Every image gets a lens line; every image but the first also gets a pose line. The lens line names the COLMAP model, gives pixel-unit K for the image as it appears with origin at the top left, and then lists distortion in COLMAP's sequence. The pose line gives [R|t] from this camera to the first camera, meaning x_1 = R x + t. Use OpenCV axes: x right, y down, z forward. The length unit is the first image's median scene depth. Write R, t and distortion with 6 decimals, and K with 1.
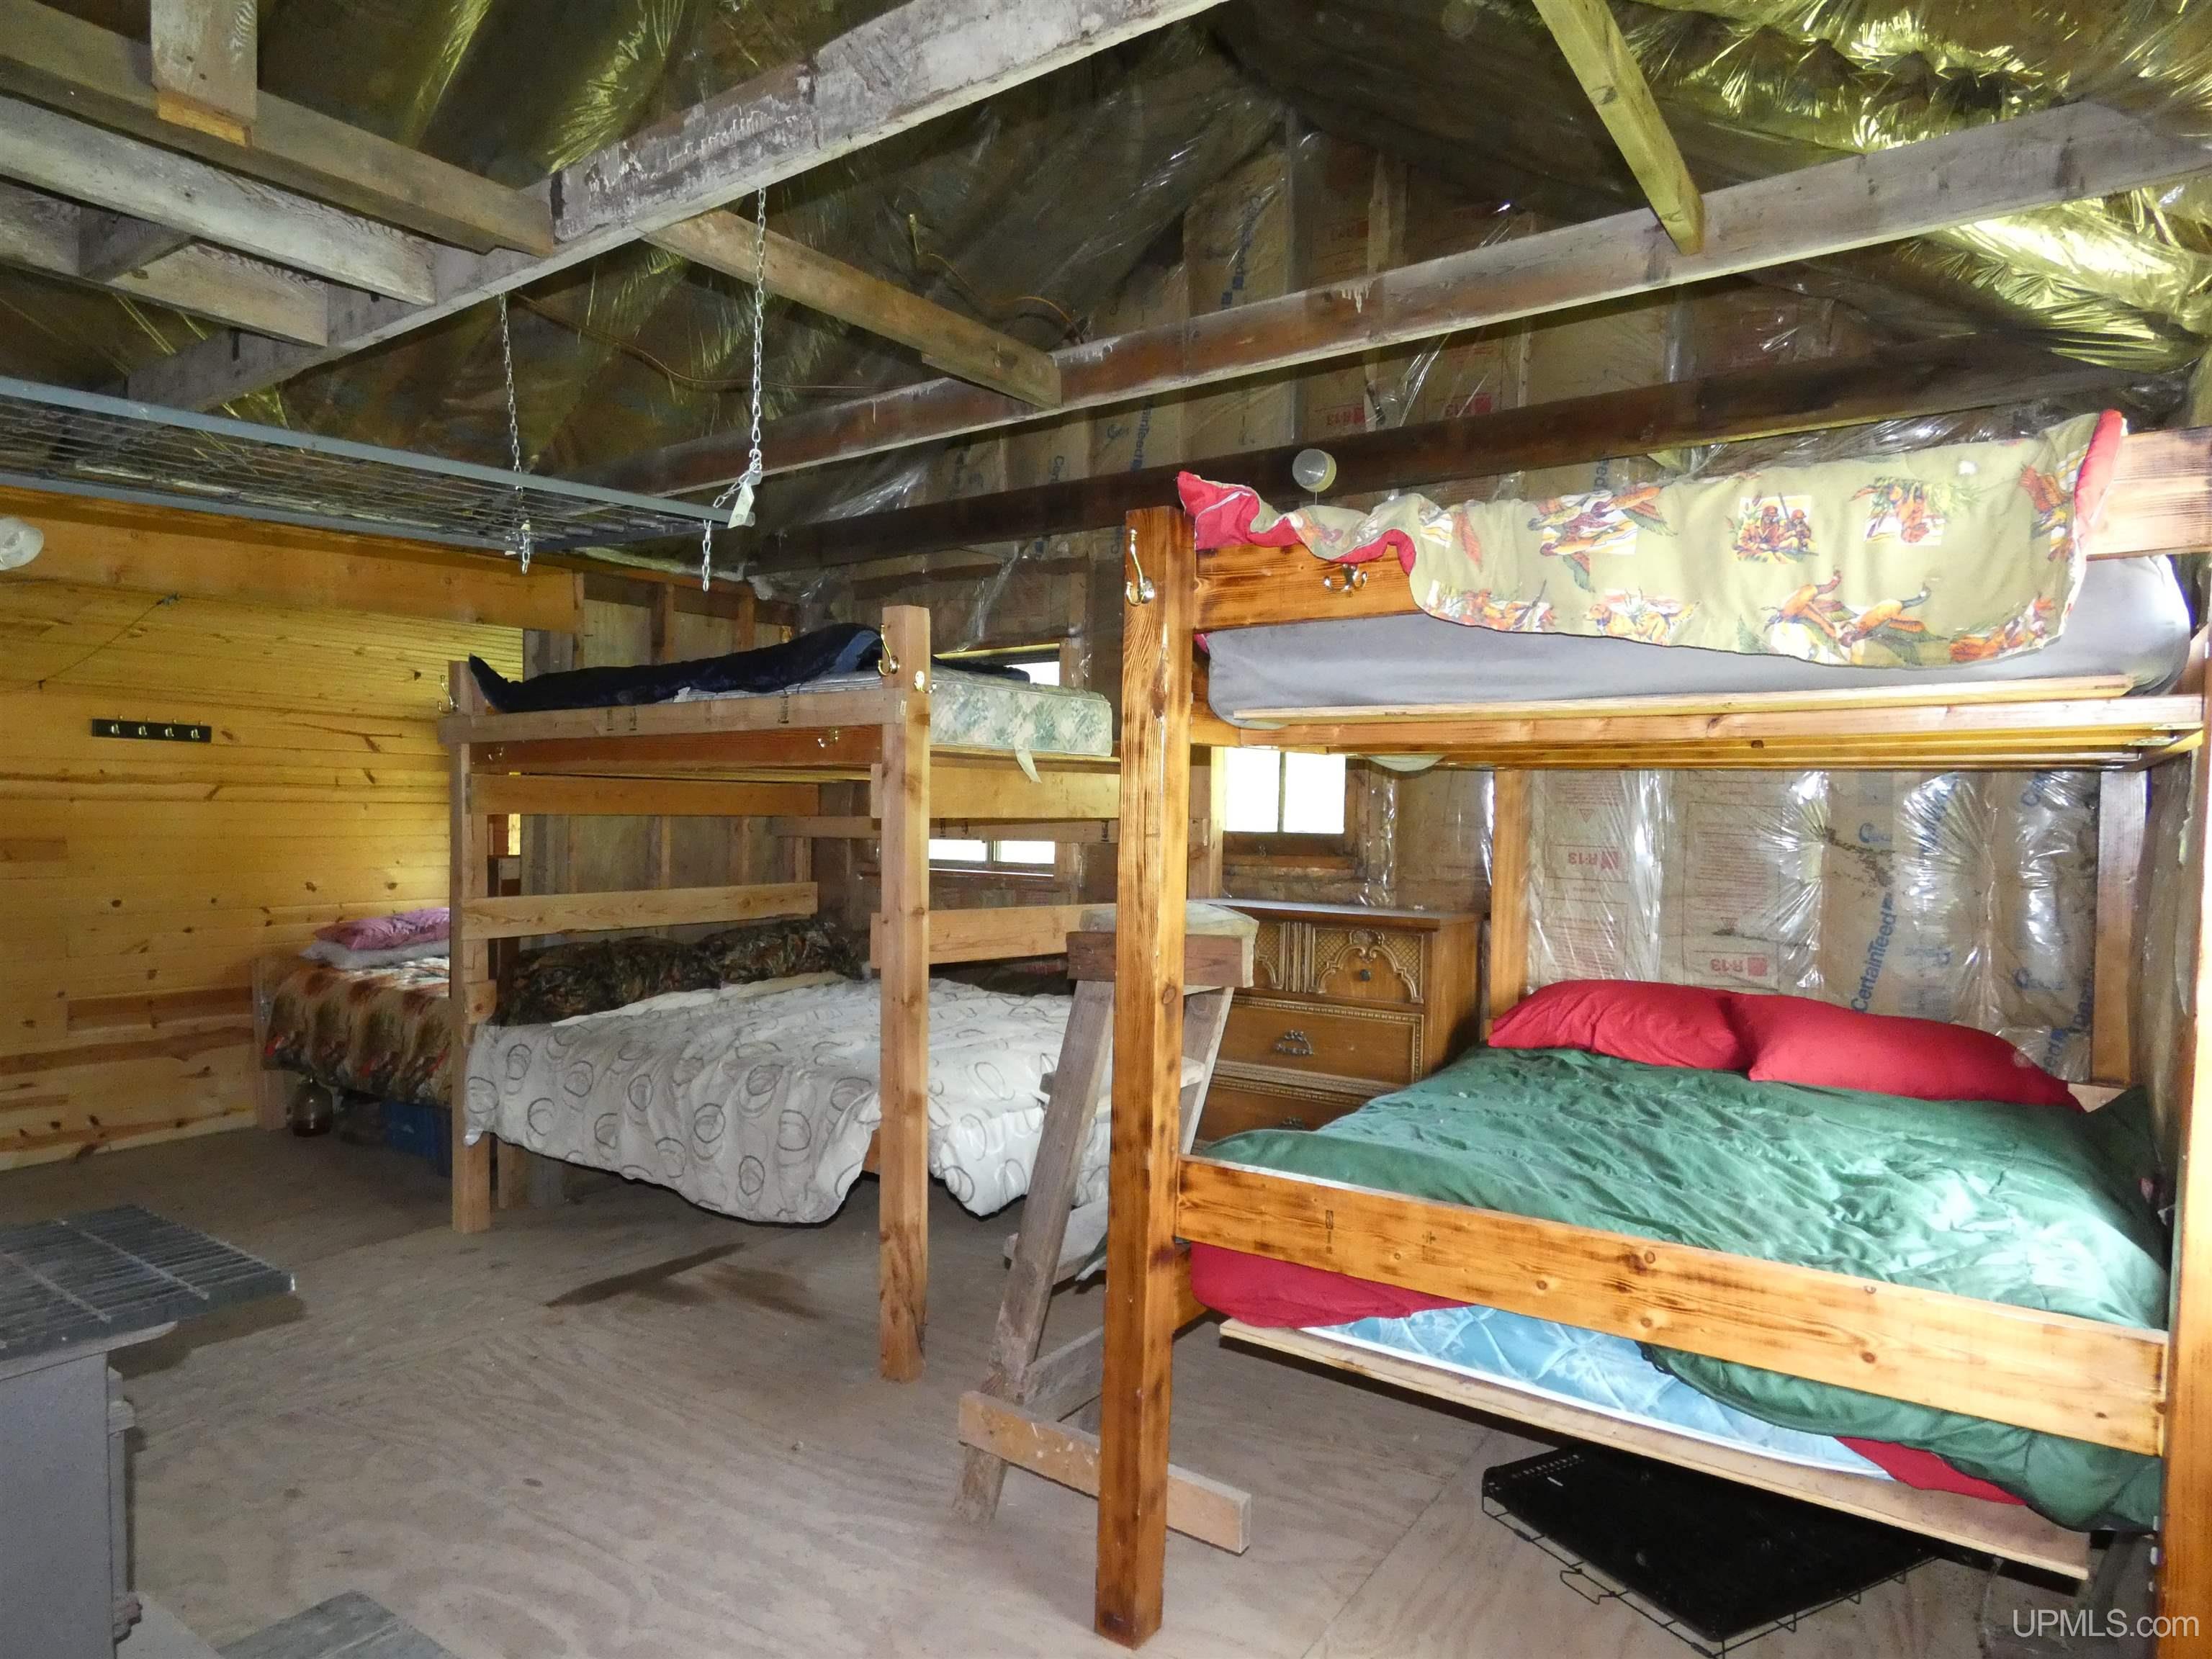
lens RADIAL K [[1326.9, 0, 1110.2], [0, 1326.9, 832.3], [0, 0, 1]] dist [-0.011739, 0.008621]
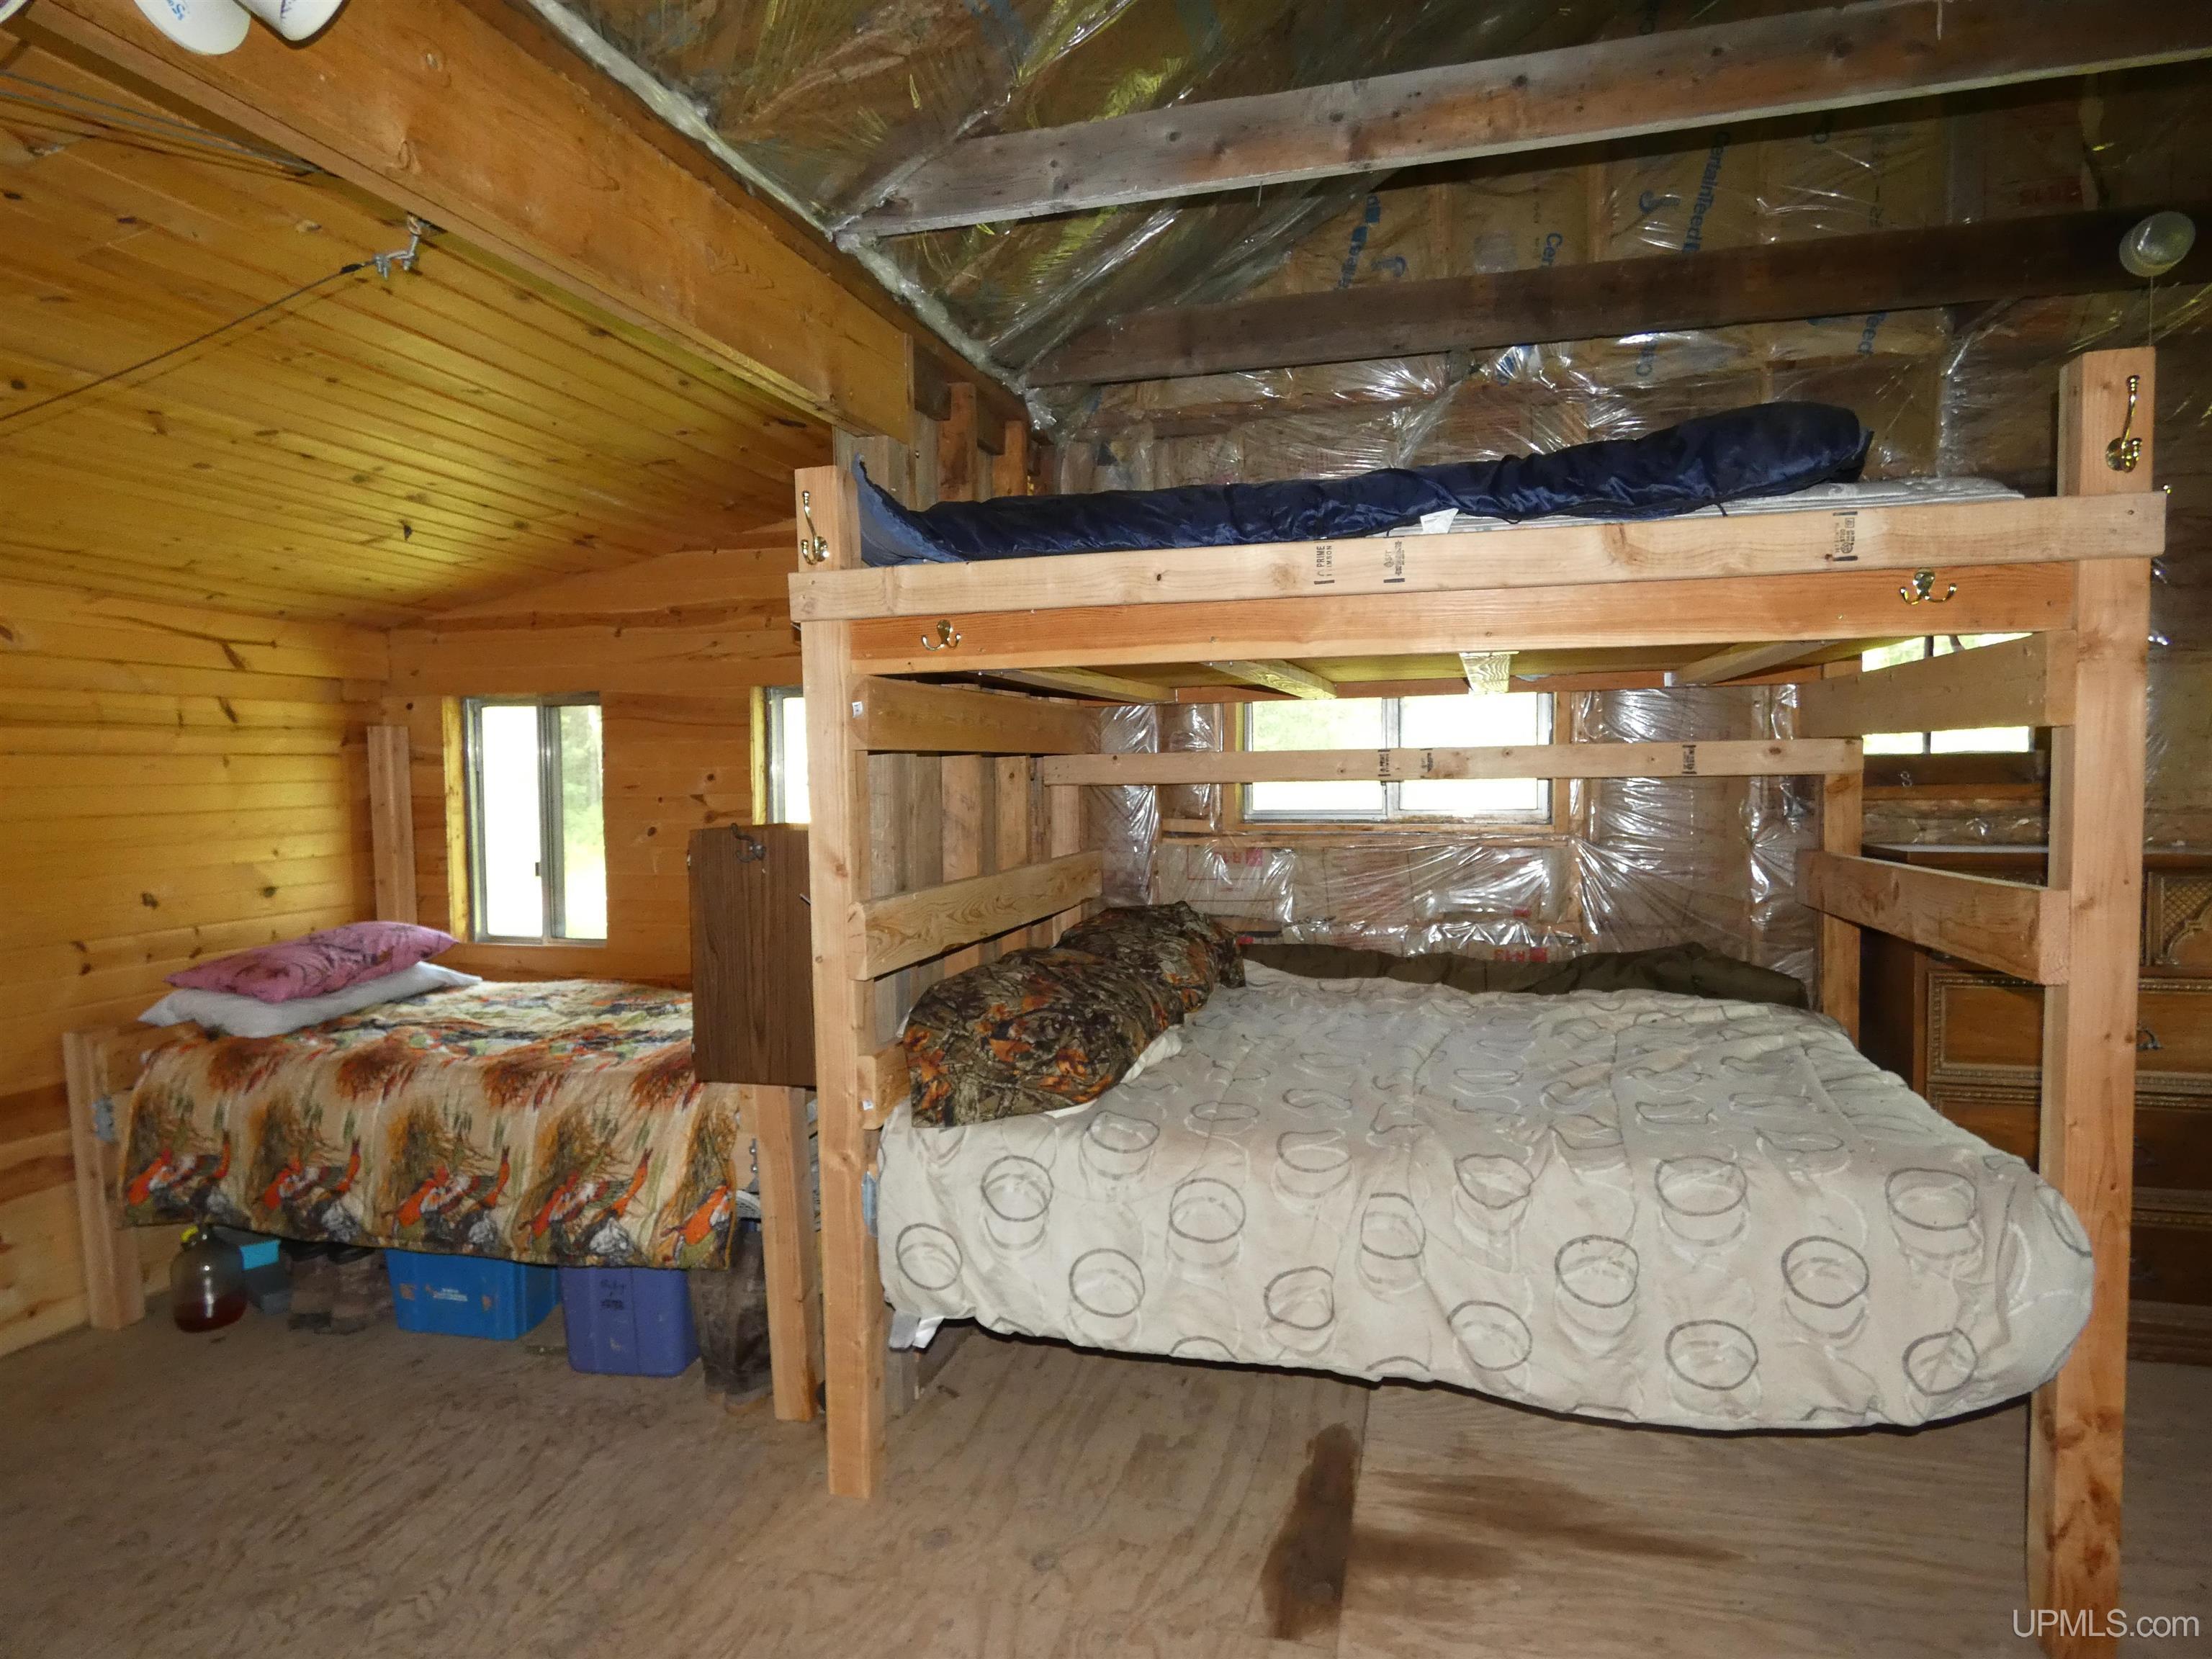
lens RADIAL K [[1326.9, 0, 1101.0], [0, 1326.9, 836.5], [0, 0, 1]] dist [-0.011739, 0.008621]
pose [[0.943002, -0.042018, 0.330123, -0.425727], [0.029872, 0.998680, 0.041782, 0.001368], [-0.331443, -0.029539, 0.943013, 0.333320]]
